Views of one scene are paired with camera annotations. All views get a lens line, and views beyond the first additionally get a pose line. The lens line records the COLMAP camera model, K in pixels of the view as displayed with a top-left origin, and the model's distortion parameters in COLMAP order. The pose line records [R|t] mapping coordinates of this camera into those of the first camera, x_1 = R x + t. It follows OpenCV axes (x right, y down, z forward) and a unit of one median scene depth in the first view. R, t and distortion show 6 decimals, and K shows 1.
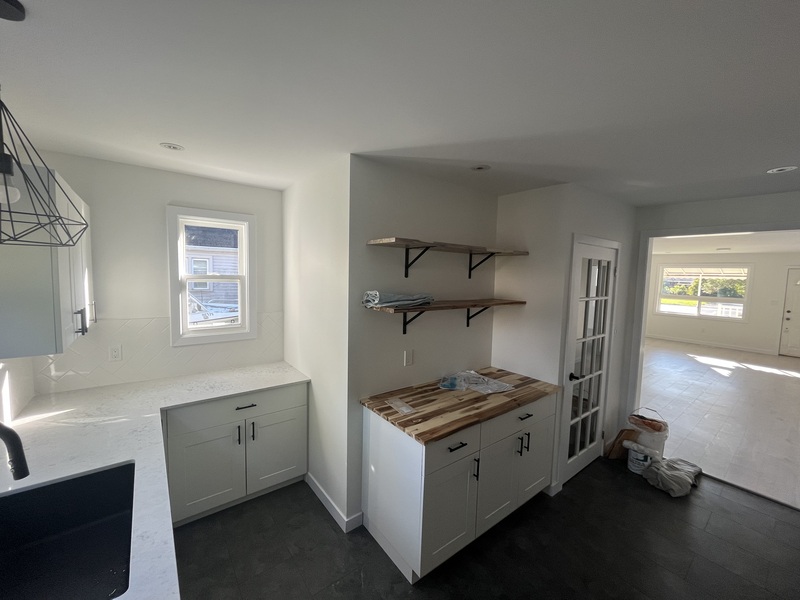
lens RADIAL K [[321.9, 0, 397.5], [0, 321.9, 297.1], [0, 0, 1]] dist [-0.000980, -0.000112]
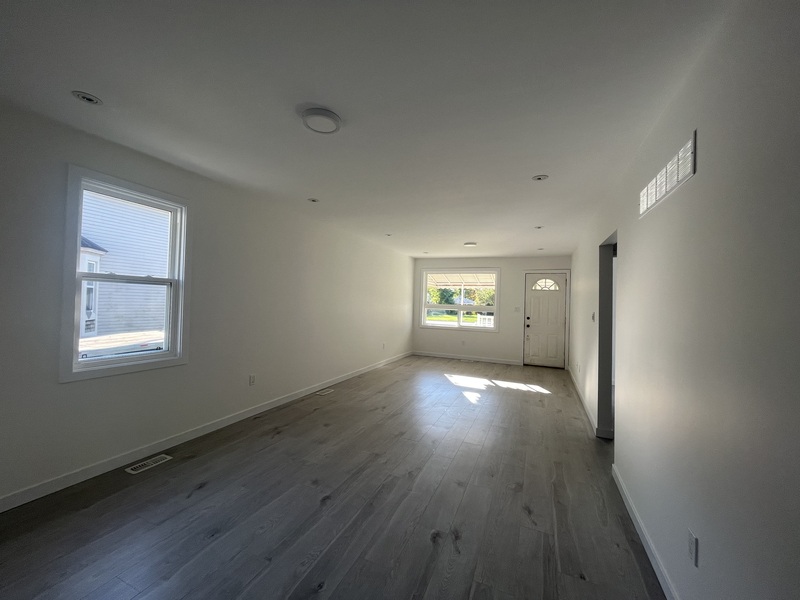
lens RADIAL K [[321.9, 0, 401.3], [0, 321.9, 298.8], [0, 0, 1]] dist [-0.000980, -0.000112]
pose [[0.872626, 0.009807, 0.488290, 0.437922], [0.029126, 0.996974, -0.072076, 0.048740], [-0.487519, 0.077117, 0.869700, 0.361673]]
